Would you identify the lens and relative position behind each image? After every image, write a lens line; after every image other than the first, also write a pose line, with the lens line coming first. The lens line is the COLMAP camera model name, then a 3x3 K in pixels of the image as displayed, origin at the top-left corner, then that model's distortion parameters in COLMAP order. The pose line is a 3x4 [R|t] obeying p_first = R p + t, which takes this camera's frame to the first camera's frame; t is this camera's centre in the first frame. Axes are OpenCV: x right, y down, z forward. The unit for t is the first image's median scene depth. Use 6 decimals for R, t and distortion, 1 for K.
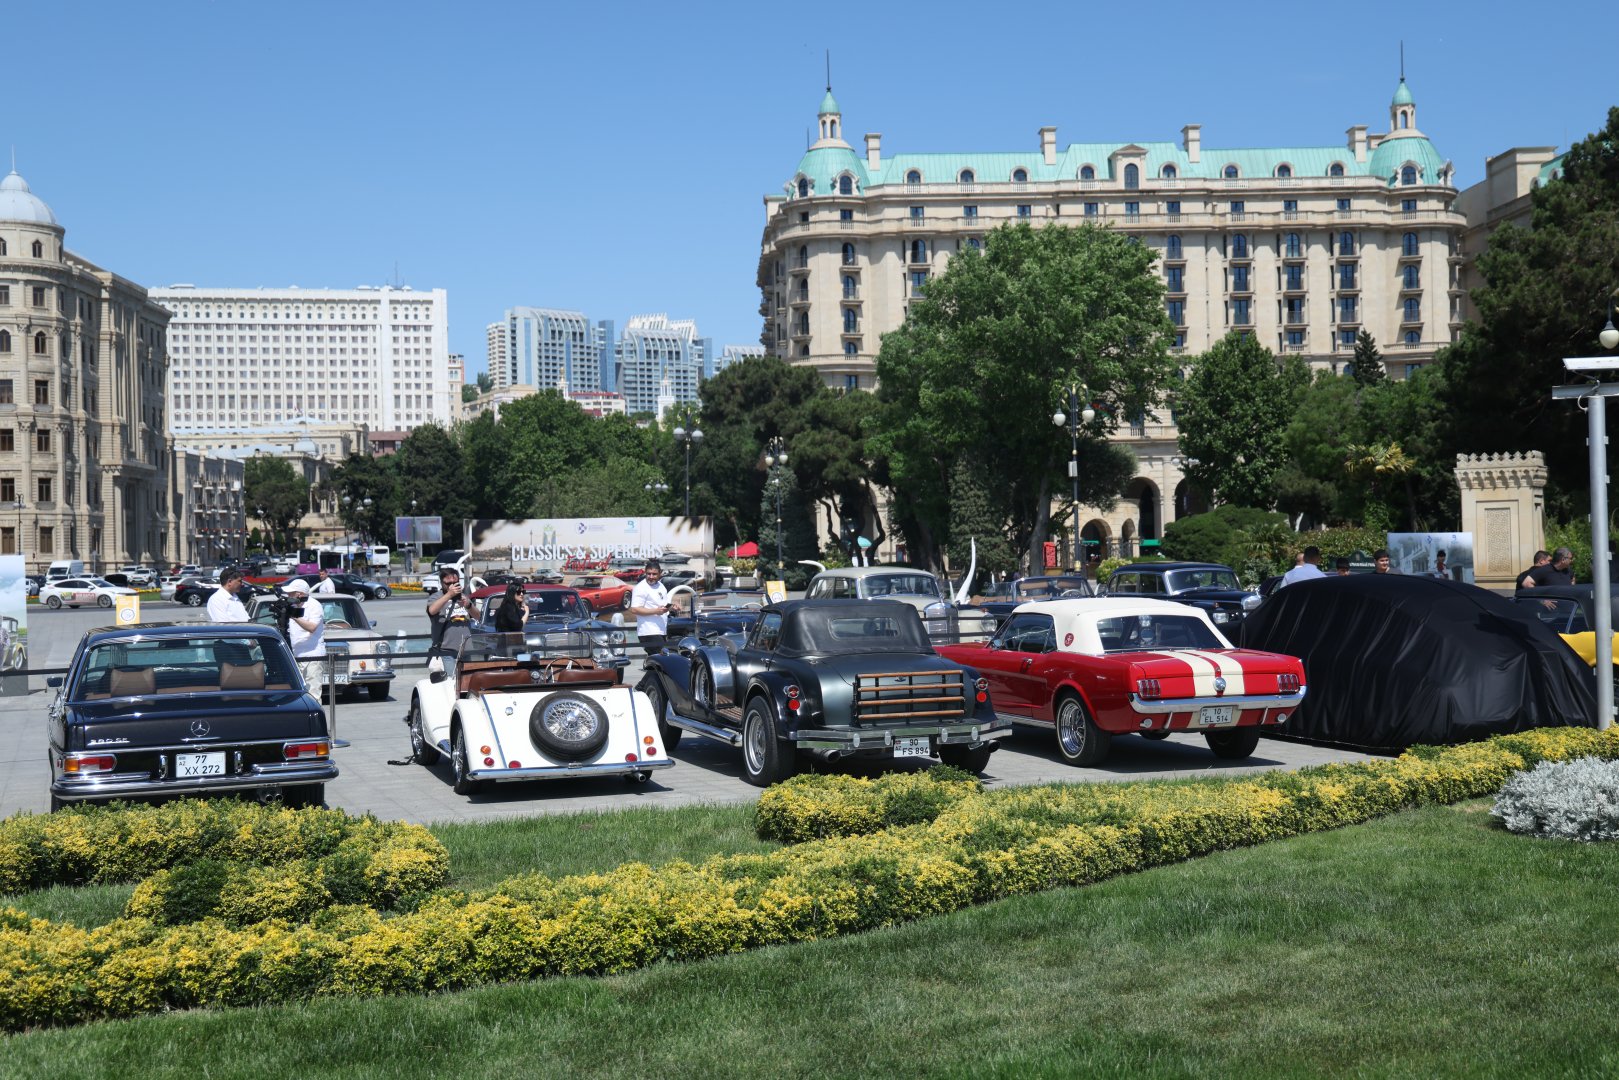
lens RADIAL K [[2076.0, 0, 809.5], [0, 2076.0, 540.0], [0, 0, 1]] dist [0.013044, 0.021192]
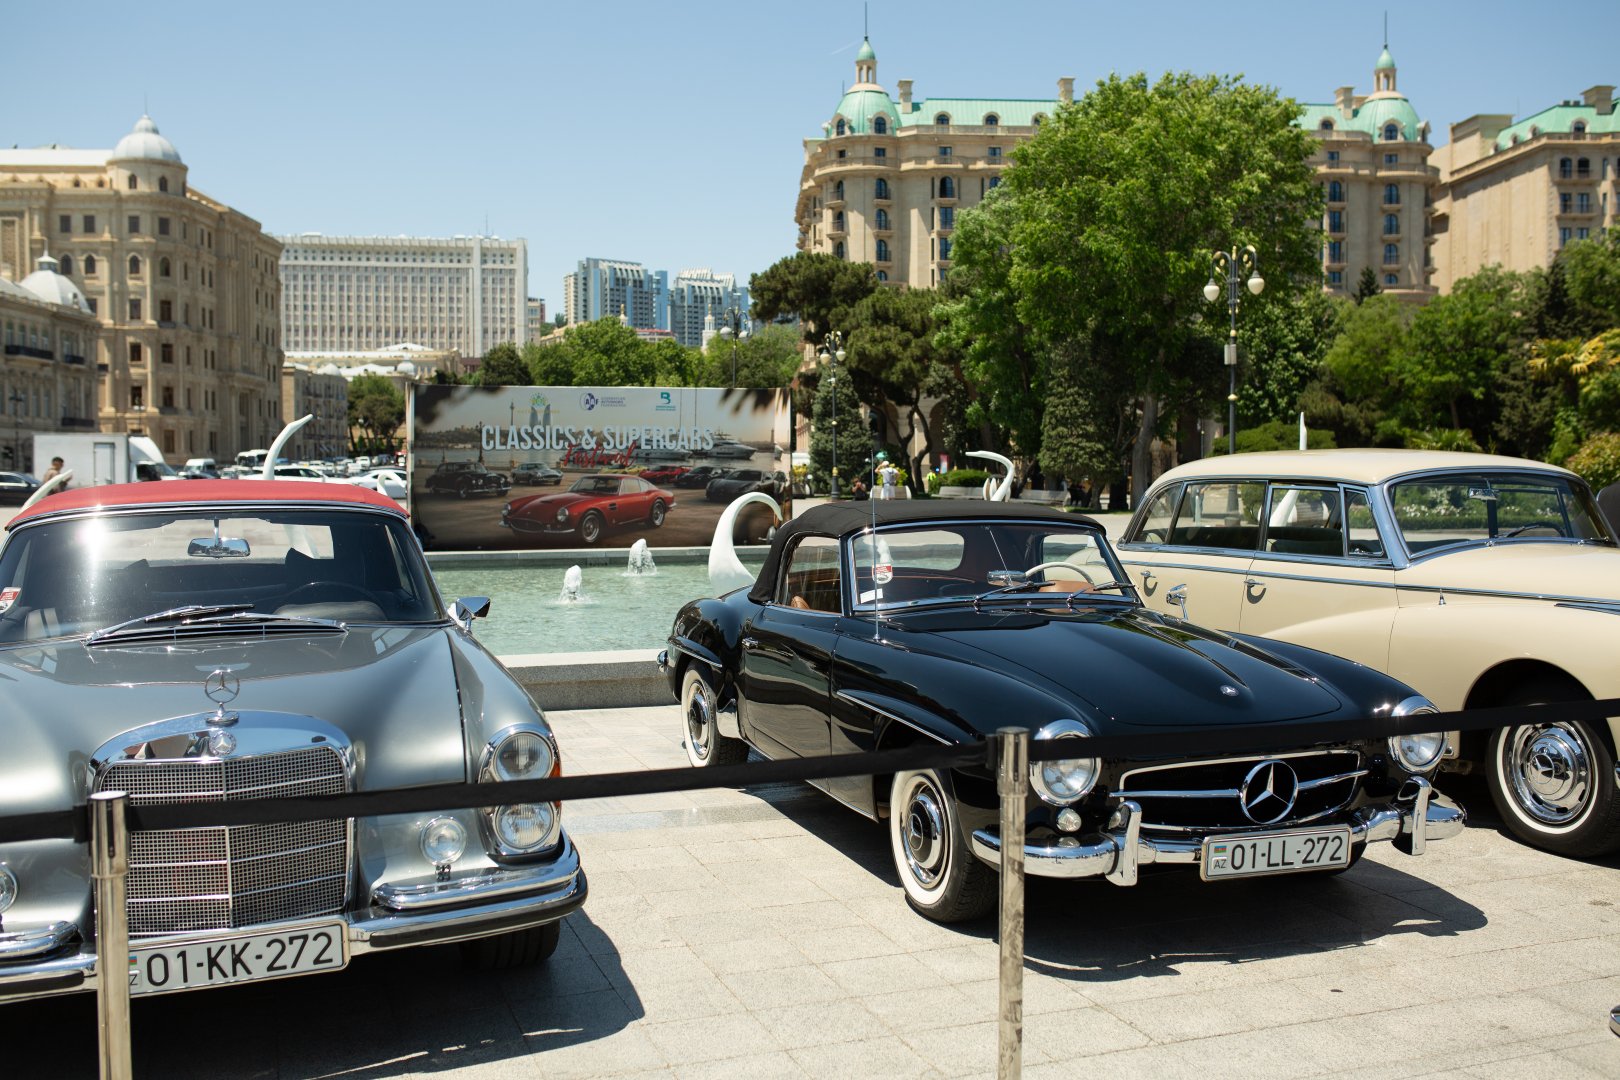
lens RADIAL K [[1529.7, 0, 810.0], [0, 1529.7, 540.0], [0, 0, 1]] dist [-0.065774, 0.097533]
pose [[0.999794, 0.020297, -0.000076, -0.028742], [-0.020265, 0.998395, 0.052881, 0.007993], [0.001149, -0.052868, 0.998601, 0.375468]]
